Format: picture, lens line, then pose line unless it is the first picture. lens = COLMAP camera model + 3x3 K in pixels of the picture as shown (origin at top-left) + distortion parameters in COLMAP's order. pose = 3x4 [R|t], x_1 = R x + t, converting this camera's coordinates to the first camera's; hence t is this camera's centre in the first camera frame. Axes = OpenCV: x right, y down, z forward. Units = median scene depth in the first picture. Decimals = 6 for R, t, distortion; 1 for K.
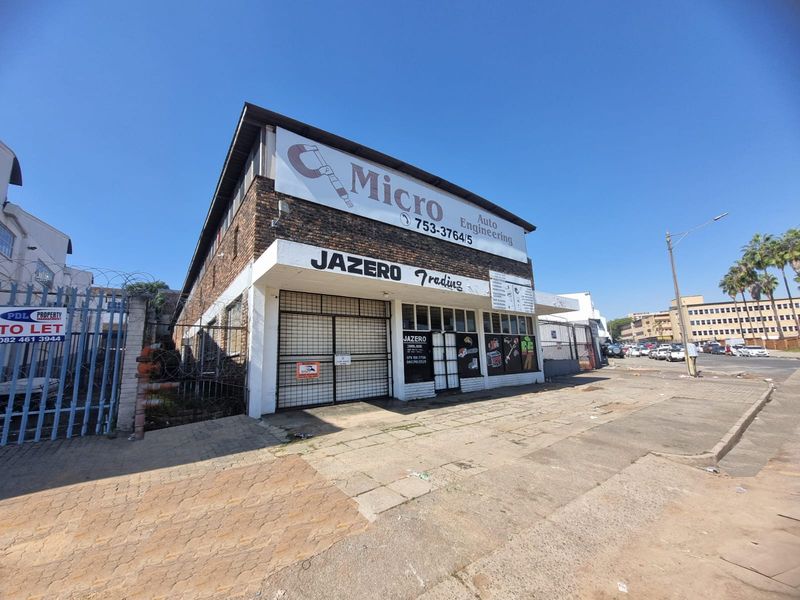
lens RADIAL K [[333.5, 0, 400.0], [0, 333.5, 300.0], [0, 0, 1]] dist [-0.000539, -0.000060]
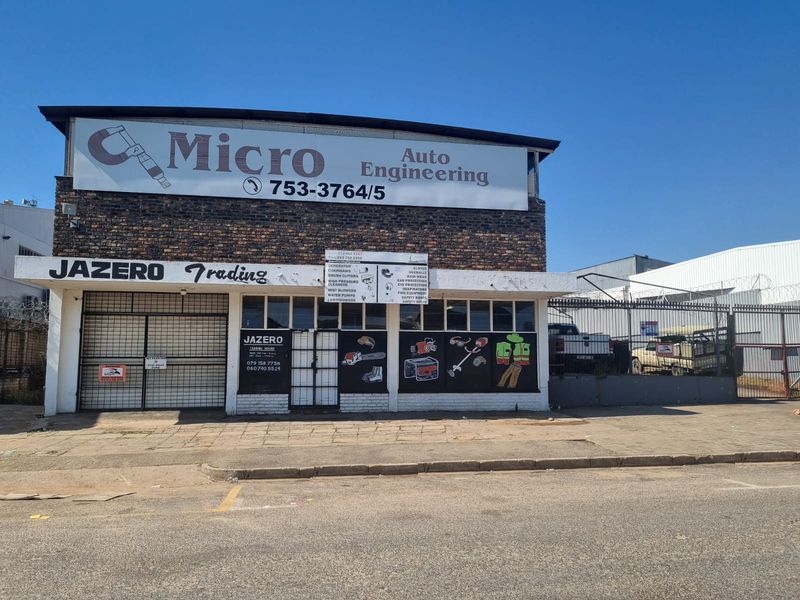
lens RADIAL K [[655.2, 0, 400.0], [0, 655.2, 300.0], [0, 0, 1]] dist [0.030191, -0.000816]
pose [[0.872578, -0.010792, -0.488356, 1.124532], [0.055871, 0.995400, 0.077831, -0.083229], [0.485269, -0.095199, 0.869167, -0.193752]]
